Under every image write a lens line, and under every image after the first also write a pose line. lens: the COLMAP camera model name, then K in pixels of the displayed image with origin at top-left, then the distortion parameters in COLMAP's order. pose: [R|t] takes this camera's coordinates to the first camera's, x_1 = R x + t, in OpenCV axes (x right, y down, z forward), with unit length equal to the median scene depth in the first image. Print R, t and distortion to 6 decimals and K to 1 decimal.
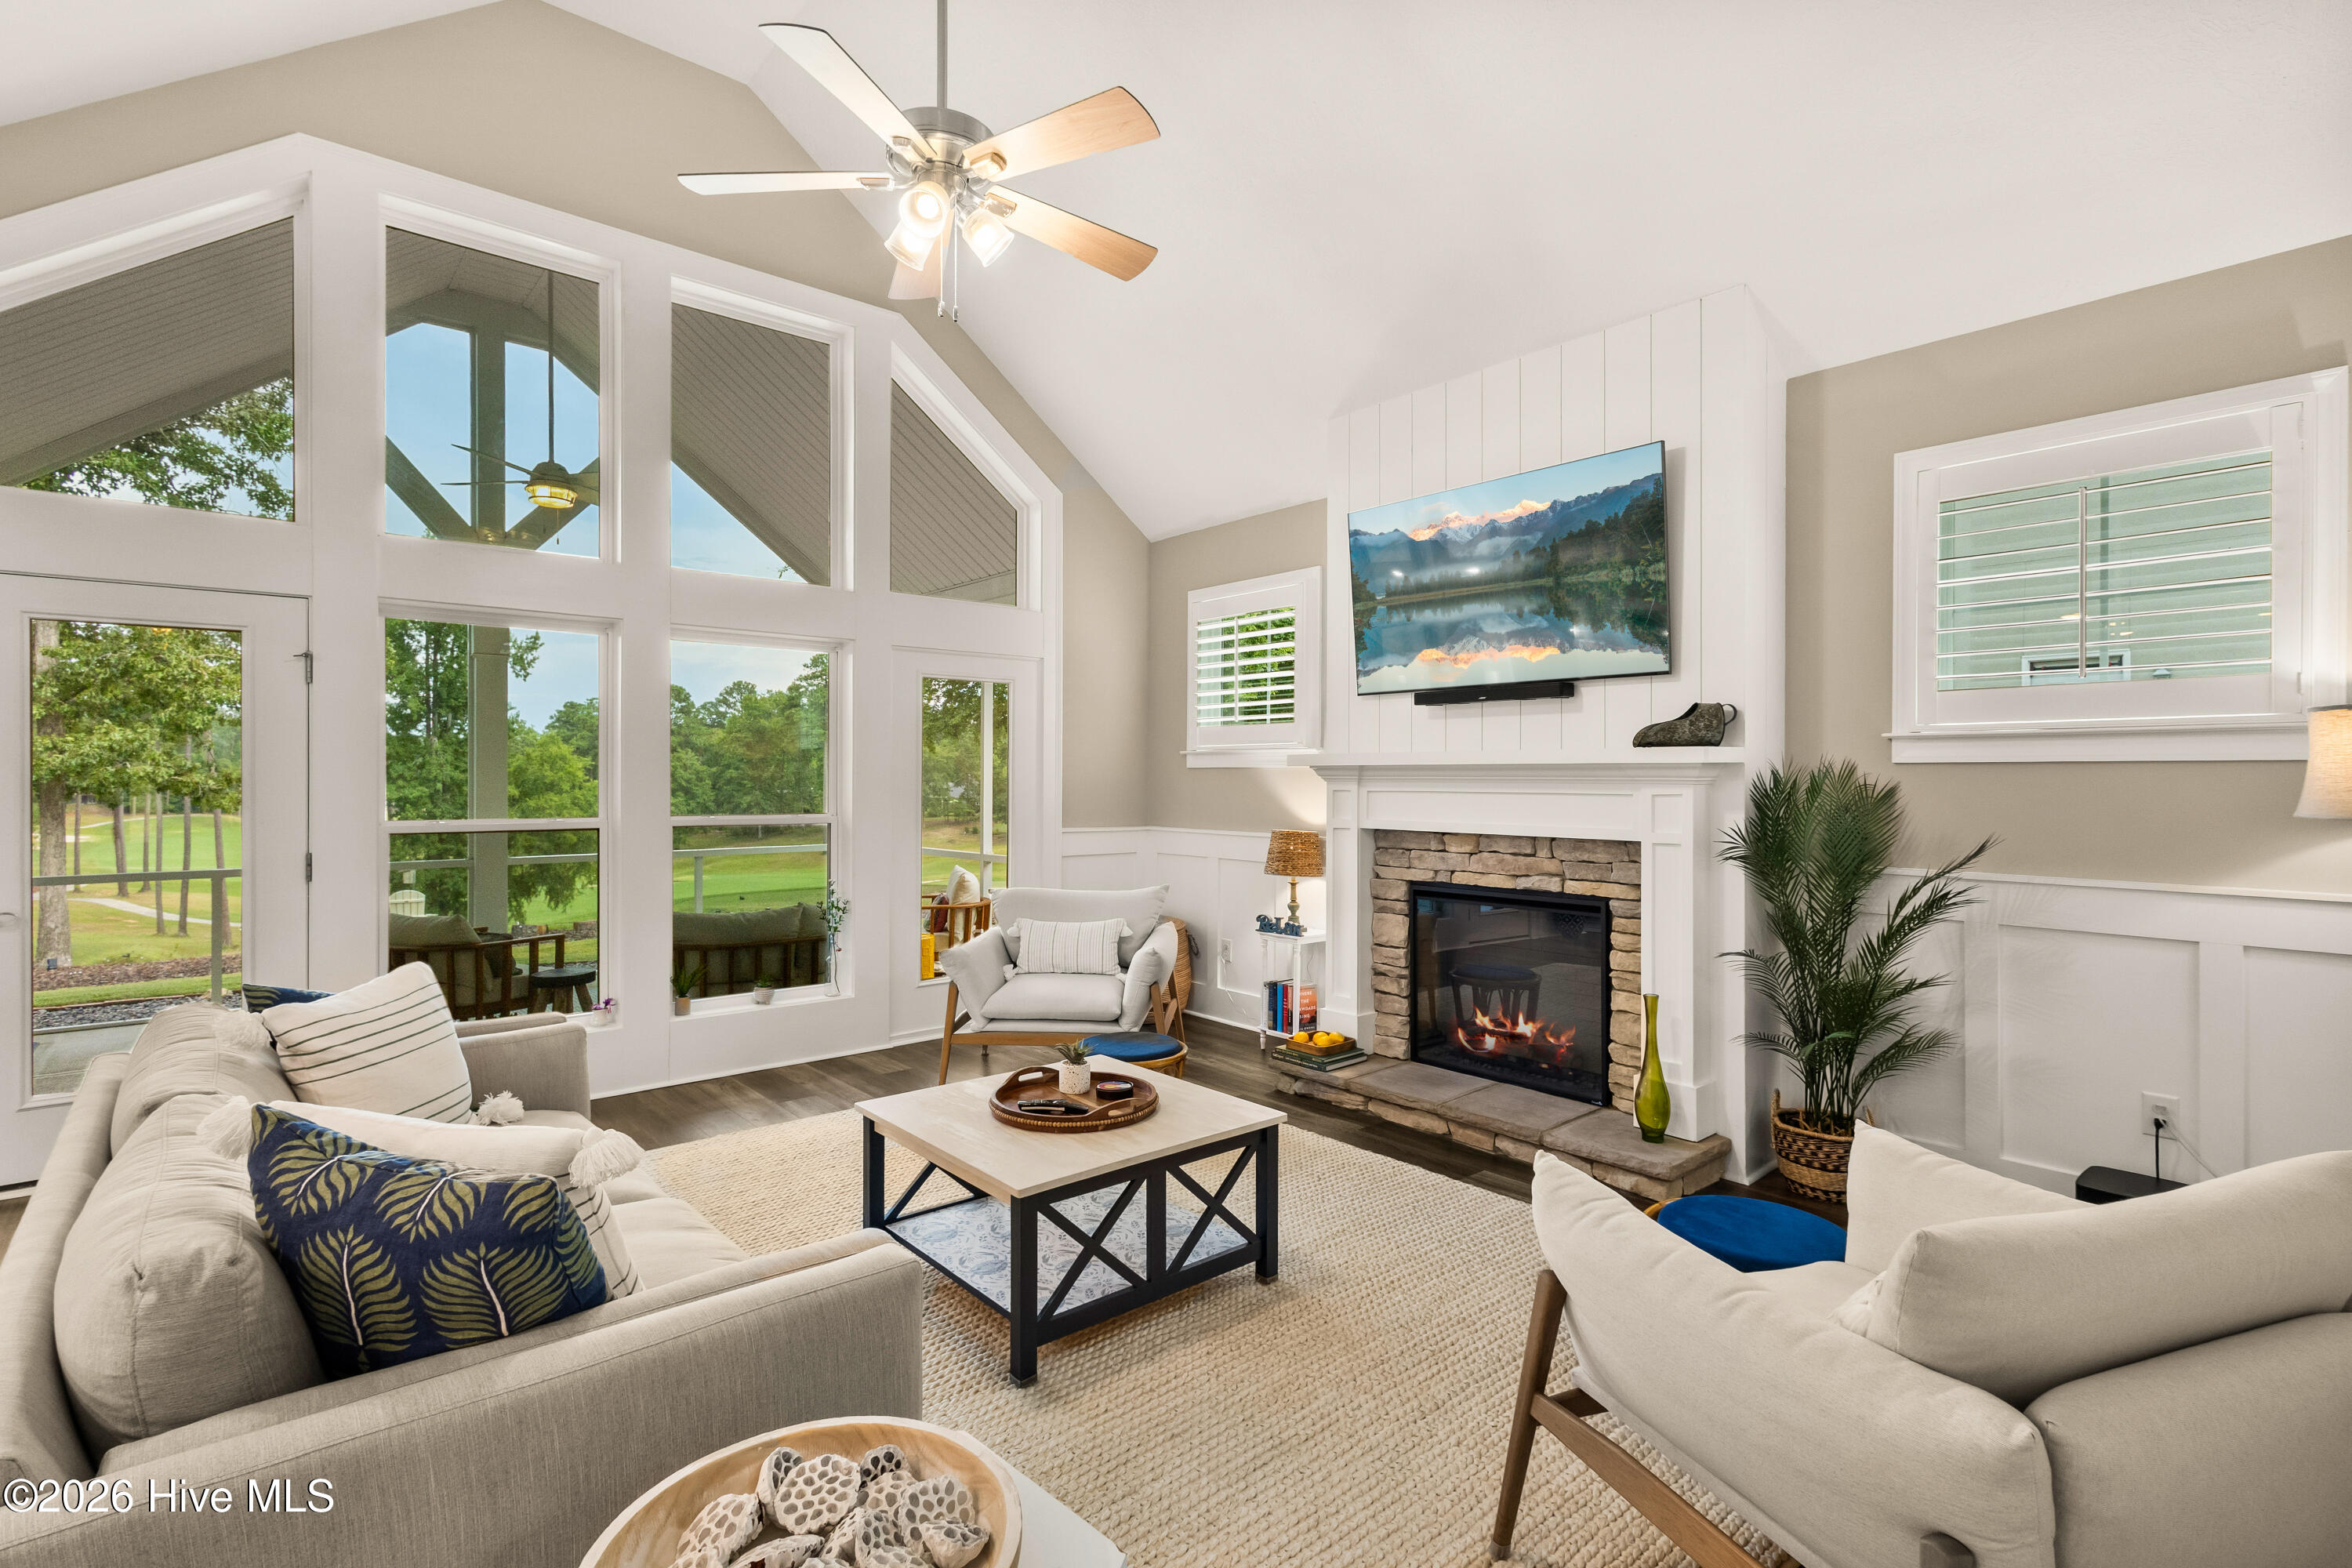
lens RADIAL K [[1095.9, 0, 1239.2], [0, 1095.9, 777.5], [0, 0, 1]] dist [0.007569, -0.000284]
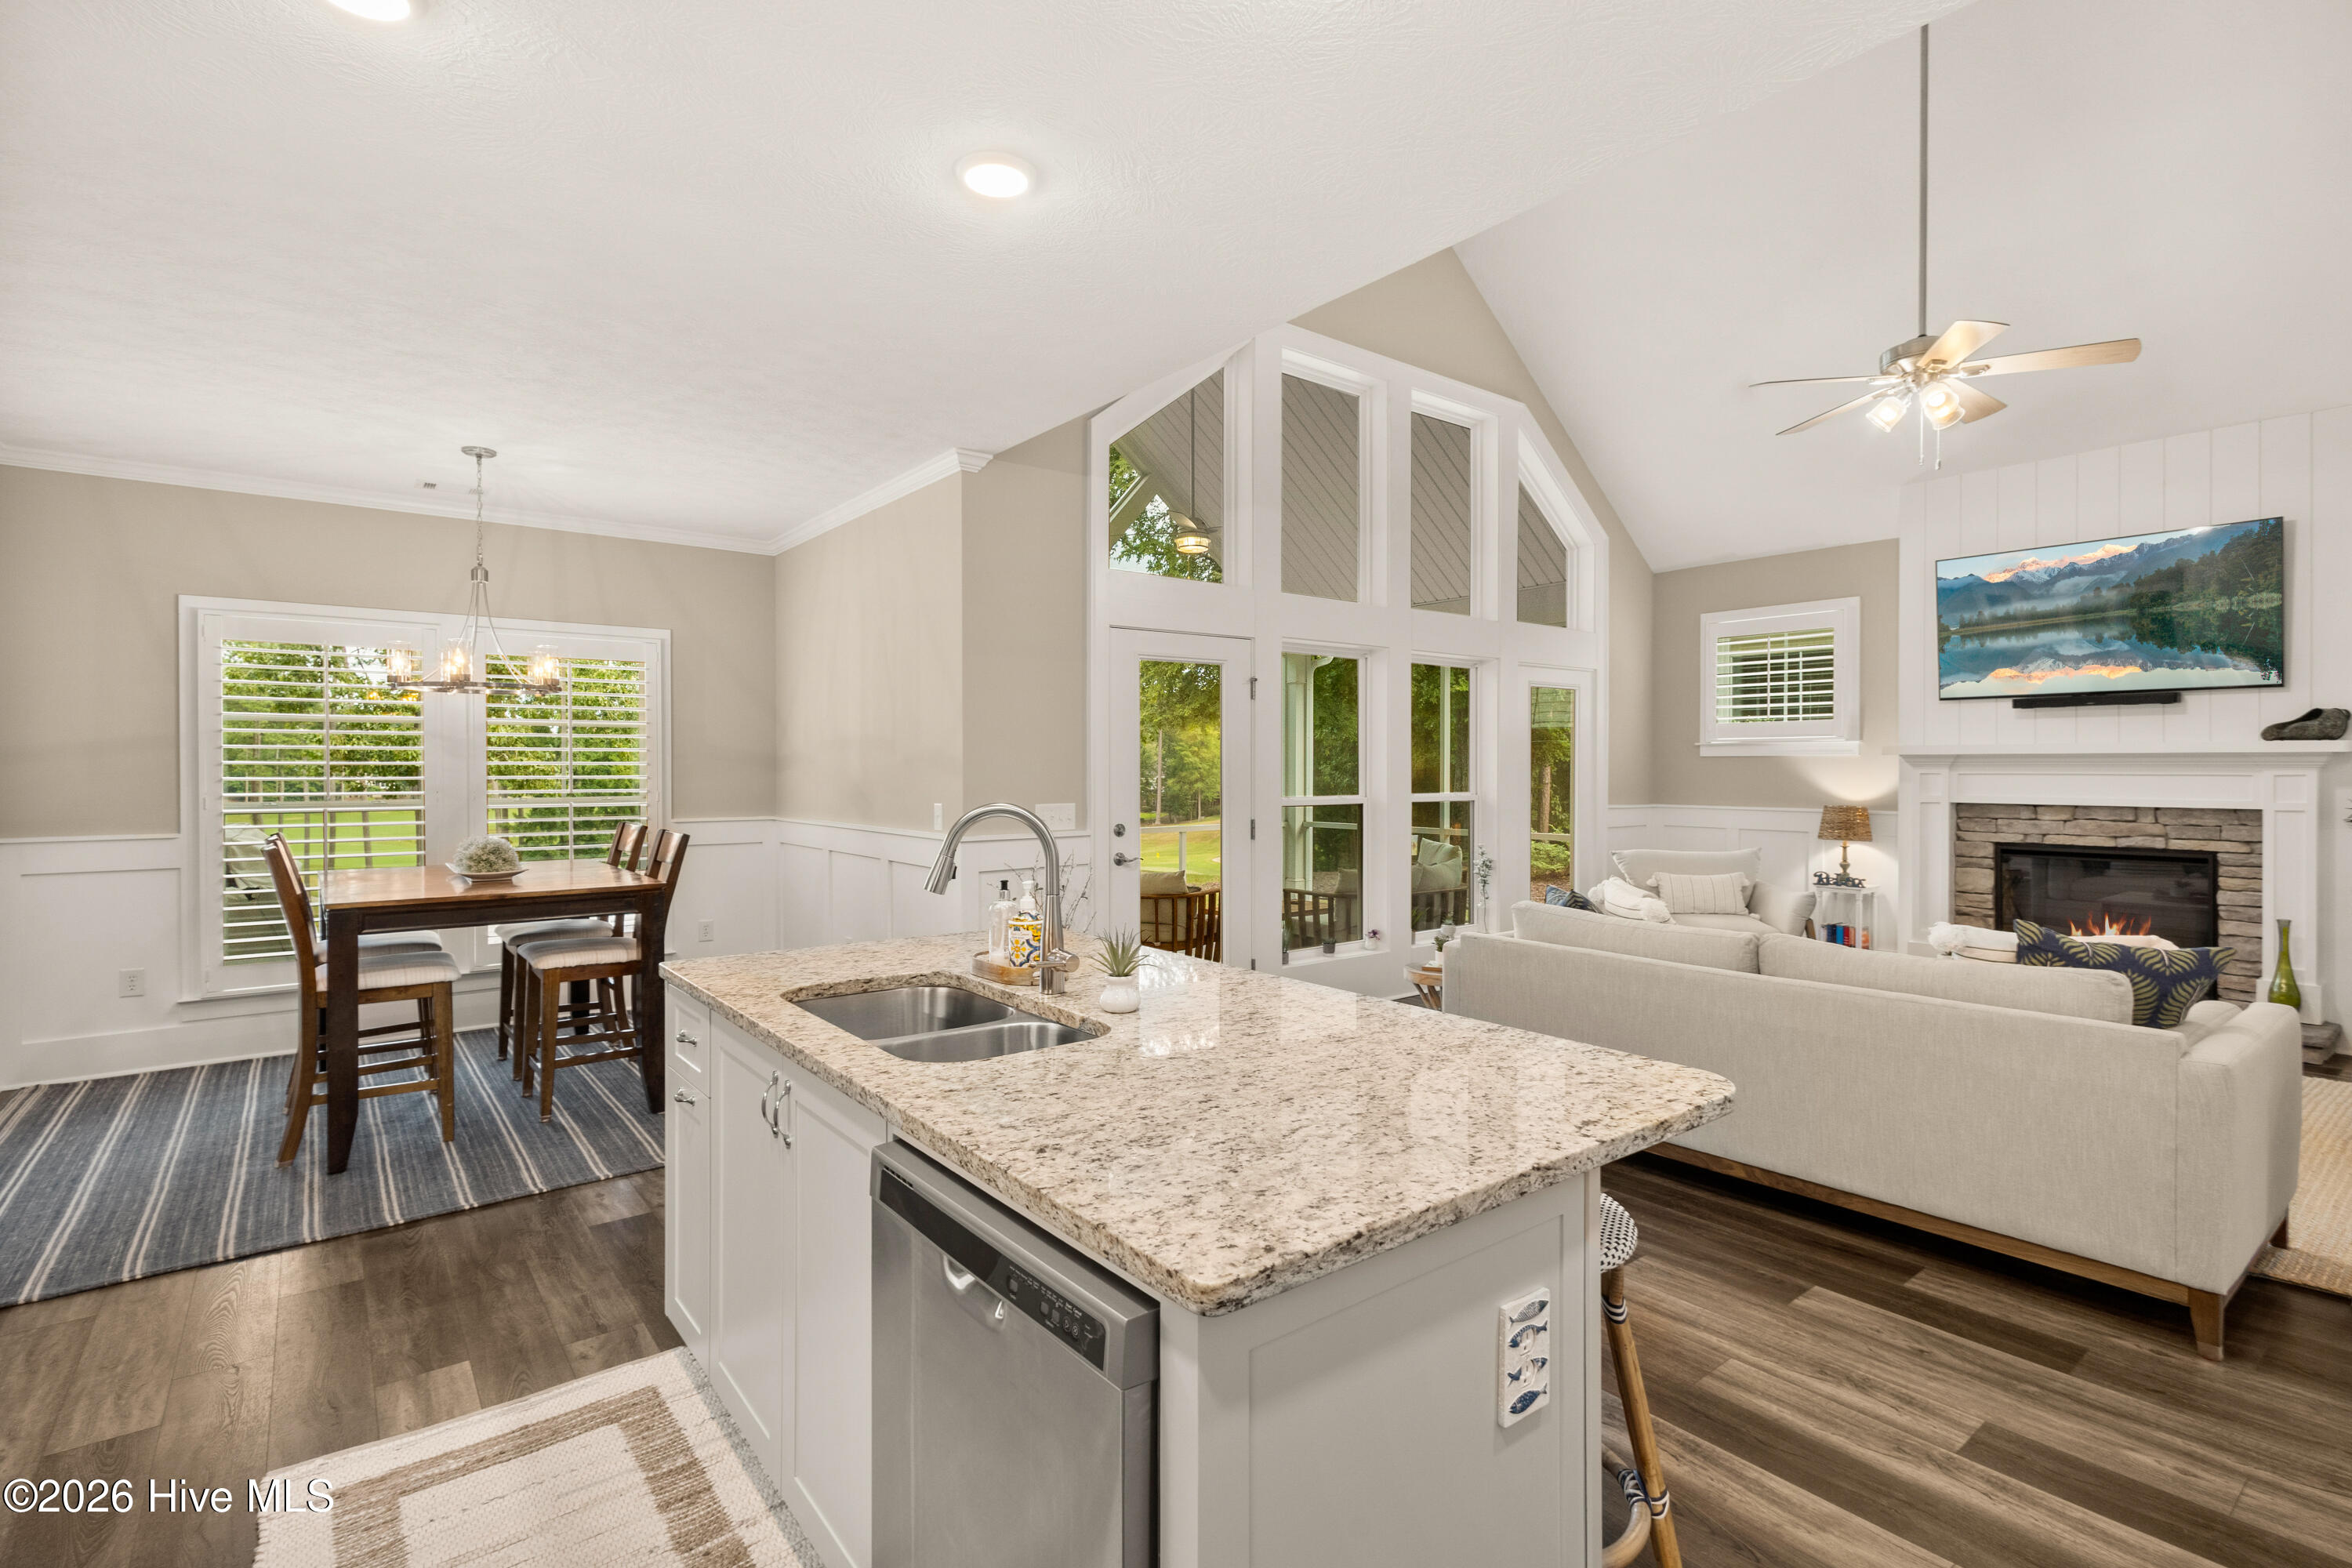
lens RADIAL K [[1095.9, 0, 1239.2], [0, 1095.9, 777.5], [0, 0, 1]] dist [0.007569, -0.000284]
pose [[0.998426, -0.002136, -0.056047, -0.680629], [0.002771, 0.999933, 0.011255, -0.000511], [0.056019, -0.011392, 0.998365, -0.364811]]
